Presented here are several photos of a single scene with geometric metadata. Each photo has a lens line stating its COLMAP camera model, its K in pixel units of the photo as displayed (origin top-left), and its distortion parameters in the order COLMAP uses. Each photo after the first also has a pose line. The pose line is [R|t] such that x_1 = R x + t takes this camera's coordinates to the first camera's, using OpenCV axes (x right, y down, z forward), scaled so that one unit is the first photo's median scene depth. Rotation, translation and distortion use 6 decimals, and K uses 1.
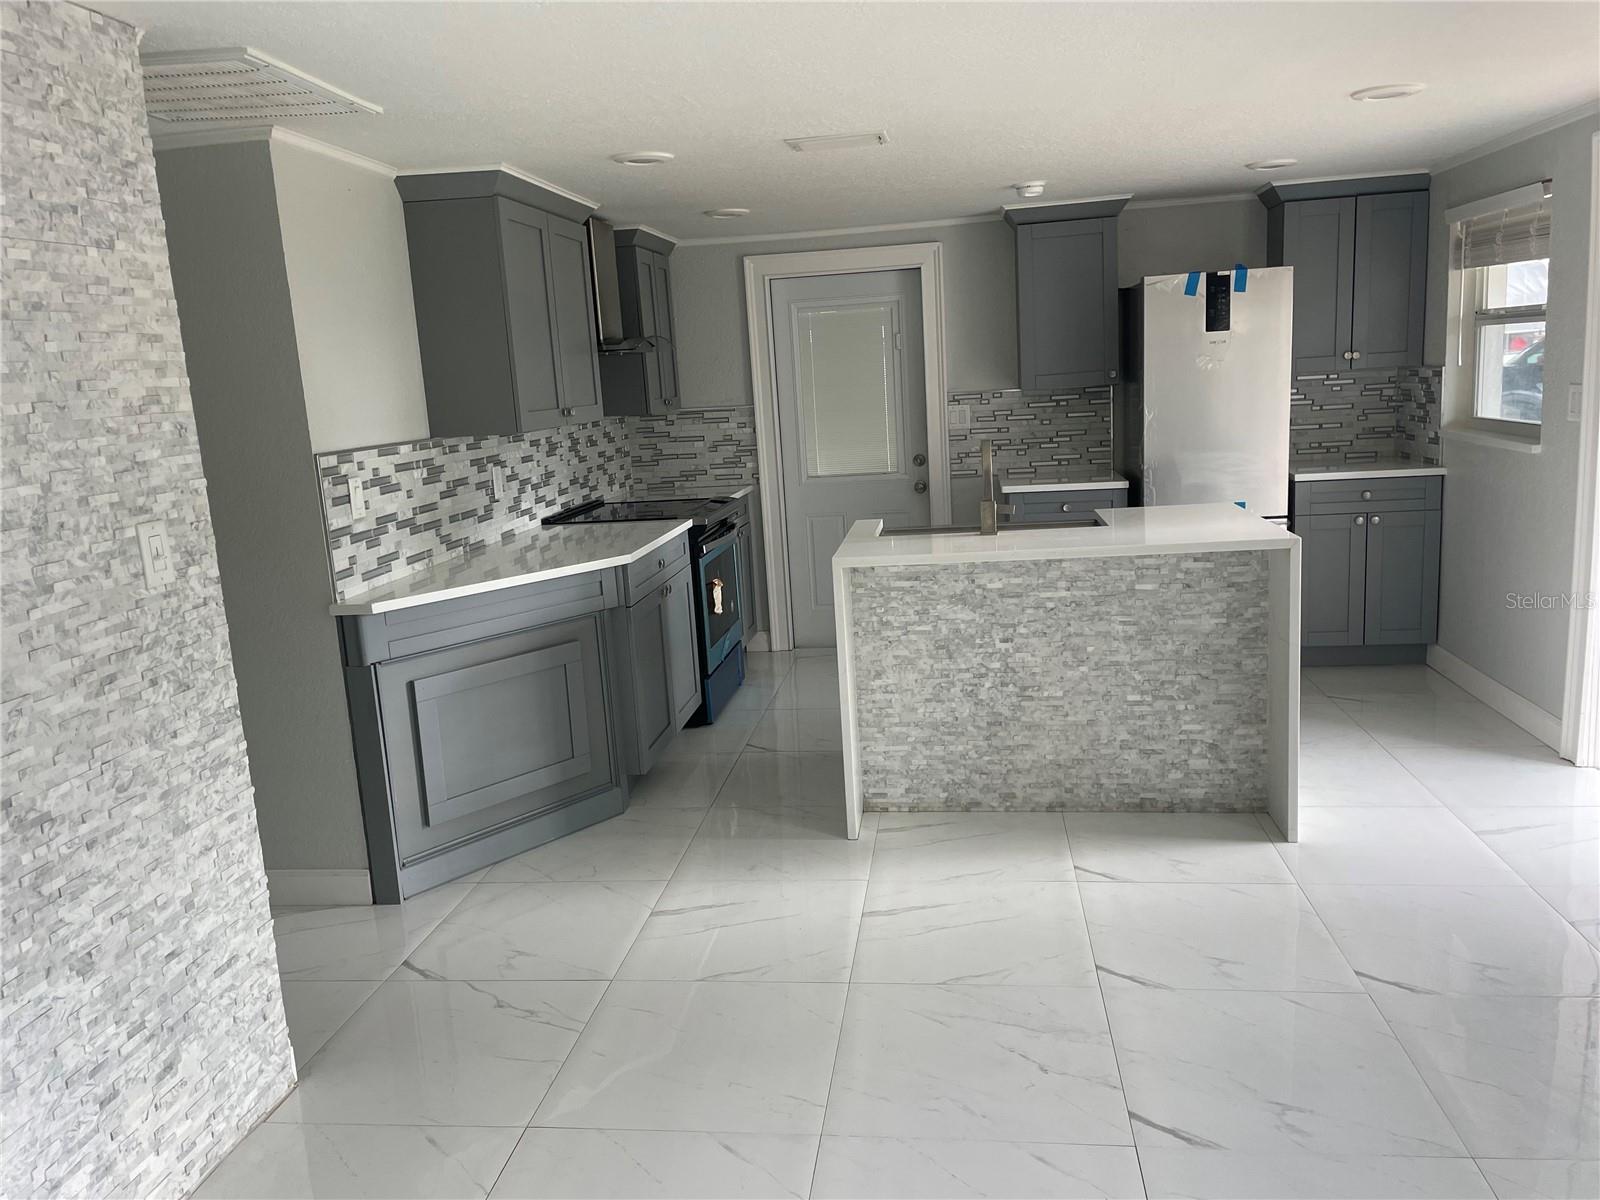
lens RADIAL K [[1208.1, 0, 808.4], [0, 1208.1, 593.8], [0, 0, 1]] dist [0.094944, -0.122494]
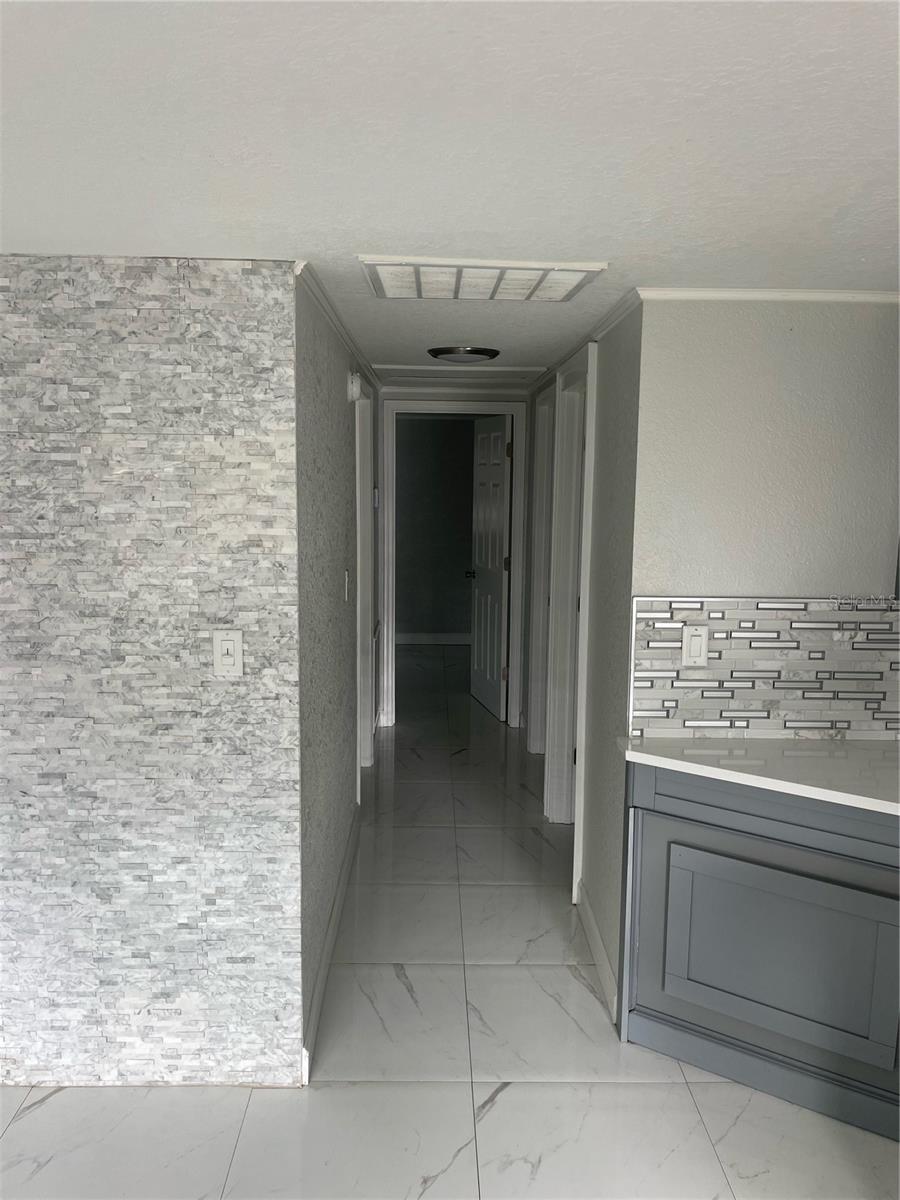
lens RADIAL K [[906.1, 0, 449.3], [0, 906.1, 597.5], [0, 0, 1]] dist [0.094944, -0.122494]
pose [[0.149635, 0.201969, -0.967893, 0.263002], [-0.201548, 0.964592, 0.170122, -0.172095], [0.967981, 0.169621, 0.185043, 0.565053]]
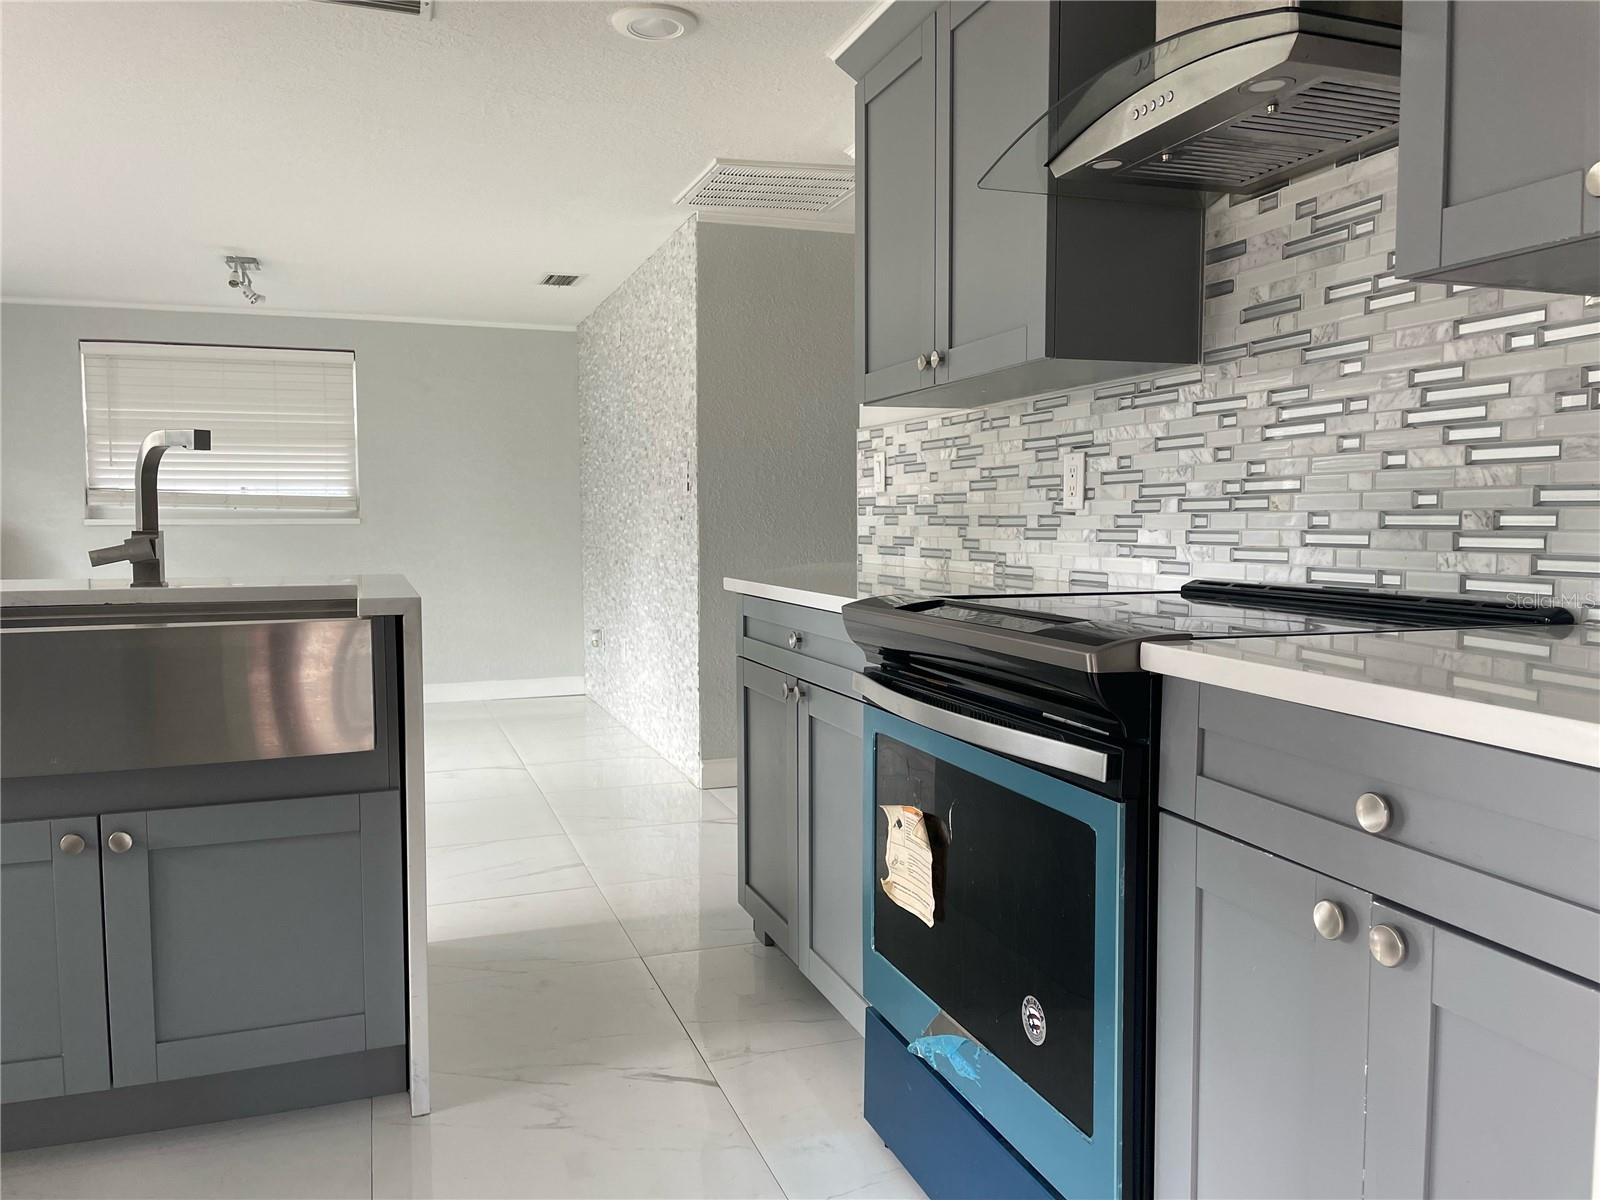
lens RADIAL K [[1208.1, 0, 808.0], [0, 1208.1, 605.6], [0, 0, 1]] dist [0.094944, -0.122494]
pose [[-0.889394, 0.092865, -0.447611, 0.126853], [-0.029389, 0.965509, 0.258706, -0.197059], [0.456197, 0.243246, -0.855988, 1.592072]]
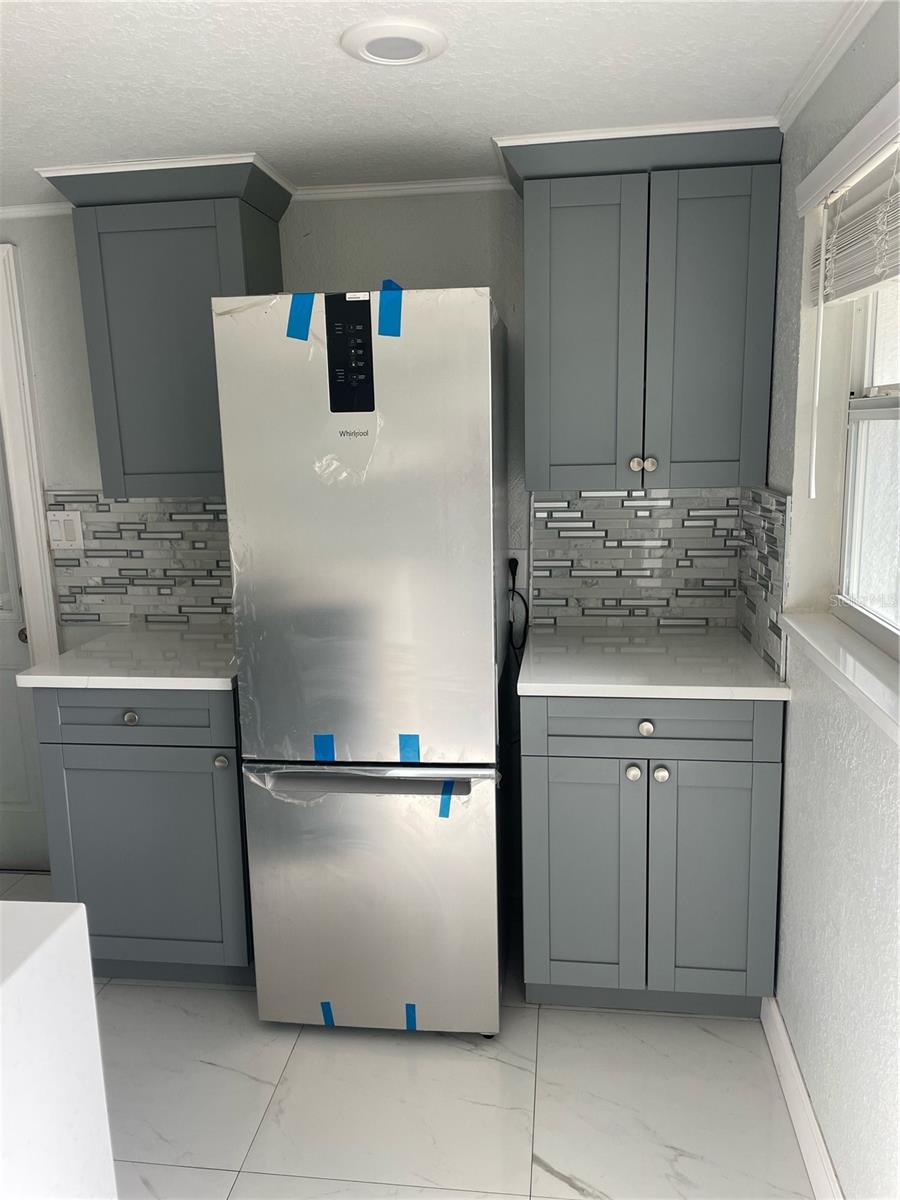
lens RADIAL K [[906.1, 0, 443.9], [0, 906.1, 602.4], [0, 0, 1]] dist [0.094944, -0.122494]
pose [[0.999411, 0.032390, 0.011373, 0.461623], [-0.032450, 0.999460, 0.005143, -0.172685], [-0.011200, -0.005509, 0.999922, 0.770595]]
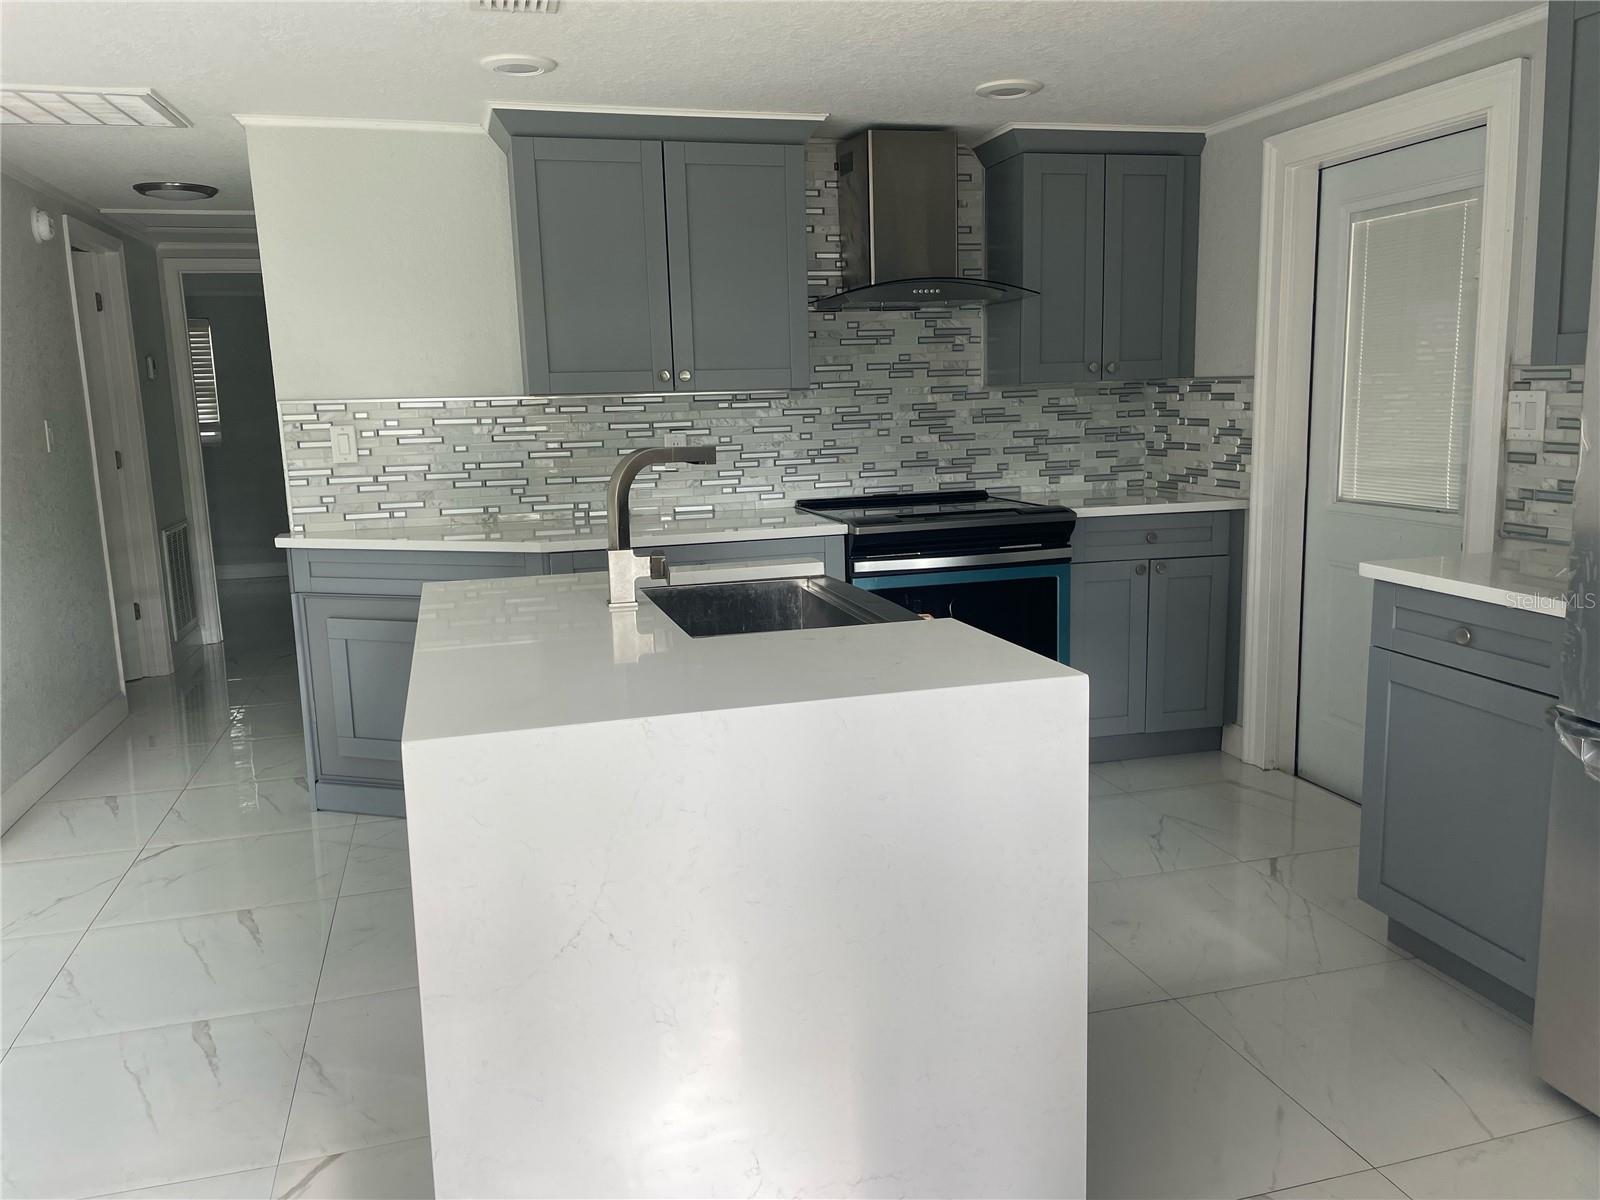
lens RADIAL K [[1208.1, 0, 799.4], [0, 1208.1, 592.7], [0, 0, 1]] dist [0.094944, -0.122494]
pose [[0.394682, 0.198243, -0.897176, 0.683932], [-0.162298, 0.976135, 0.144292, -0.147512], [0.904370, 0.088661, 0.417438, 0.786430]]
